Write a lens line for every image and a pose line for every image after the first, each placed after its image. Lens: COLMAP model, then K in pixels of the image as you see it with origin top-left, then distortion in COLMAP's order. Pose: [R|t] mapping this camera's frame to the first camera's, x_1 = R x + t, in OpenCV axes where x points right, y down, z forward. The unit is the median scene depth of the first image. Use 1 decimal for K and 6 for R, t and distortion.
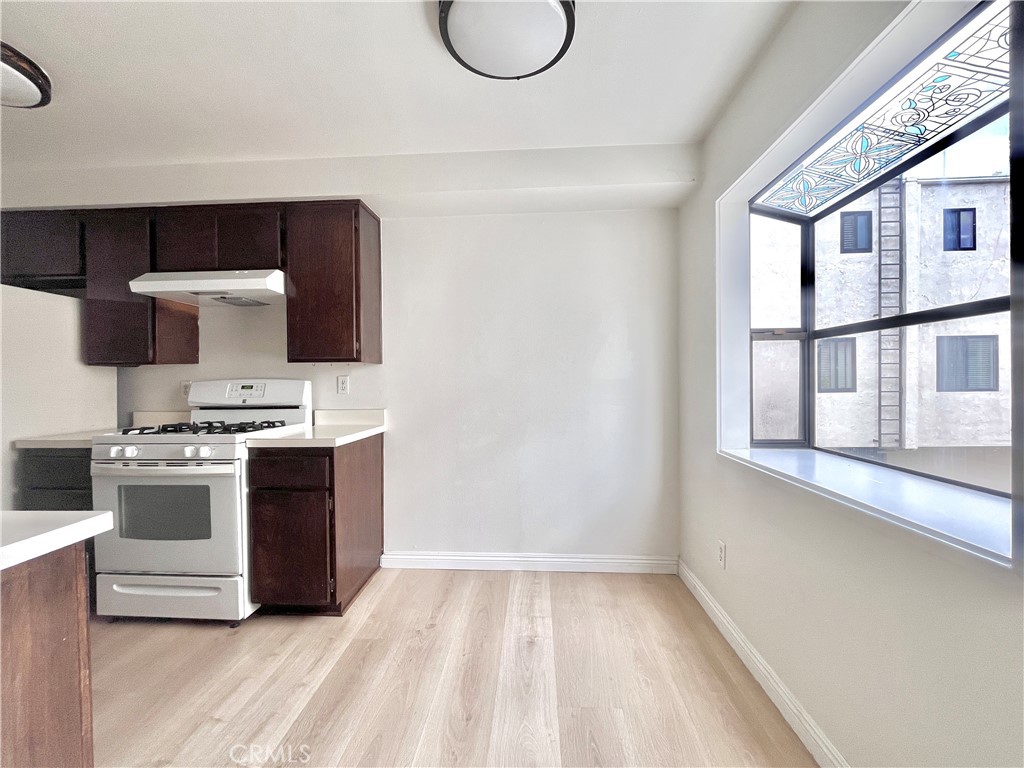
lens RADIAL K [[414.3, 0, 513.4], [0, 414.3, 382.9], [0, 0, 1]] dist [-0.000237, -0.001049]
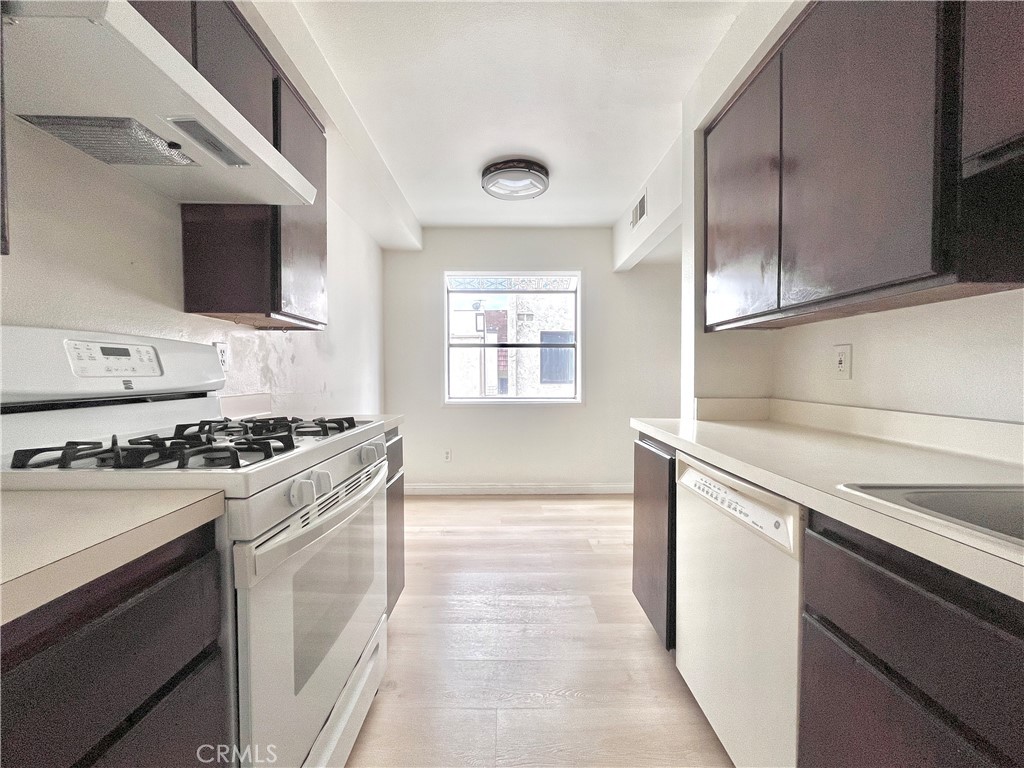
lens RADIAL K [[414.3, 0, 515.0], [0, 414.3, 383.1], [0, 0, 1]] dist [-0.000237, -0.001049]
pose [[-0.074964, -0.016450, 0.997051, -1.104809], [0.005403, 0.999843, 0.016902, 0.037643], [-0.997172, 0.006654, -0.074863, 0.638166]]
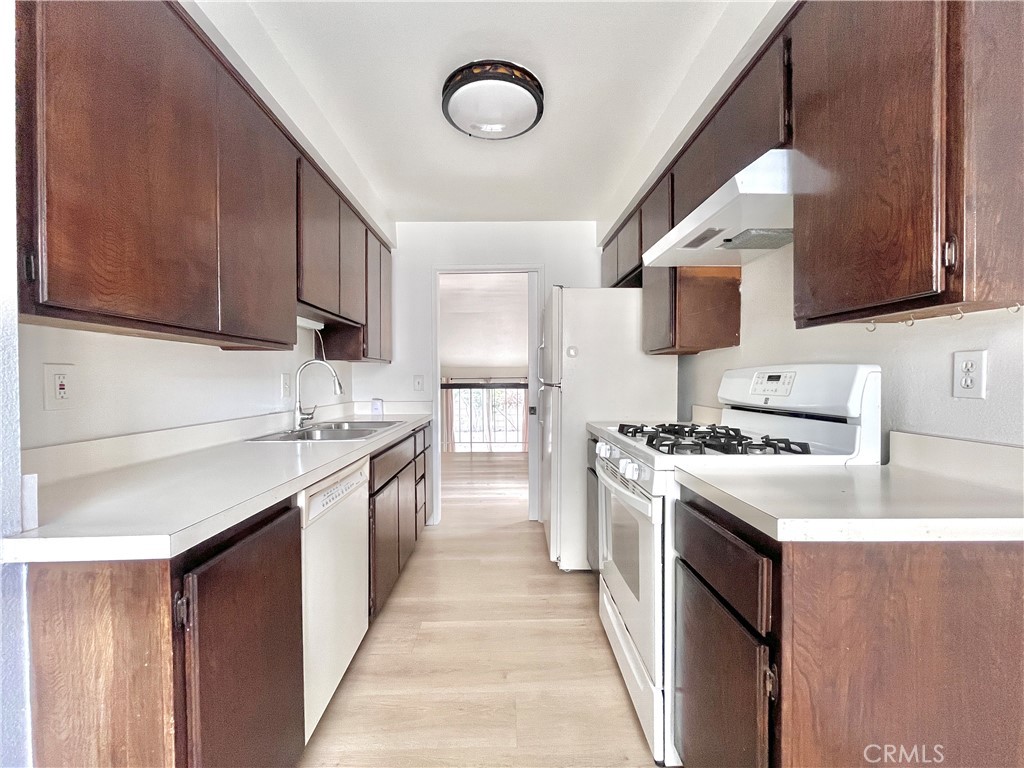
lens RADIAL K [[414.3, 0, 511.8], [0, 414.3, 383.7], [0, 0, 1]] dist [-0.000237, -0.001049]
pose [[0.072344, 0.021462, -0.997149, -0.065350], [-0.001582, 0.999770, 0.021404, 0.006448], [0.997379, 0.000029, 0.072361, 0.579834]]
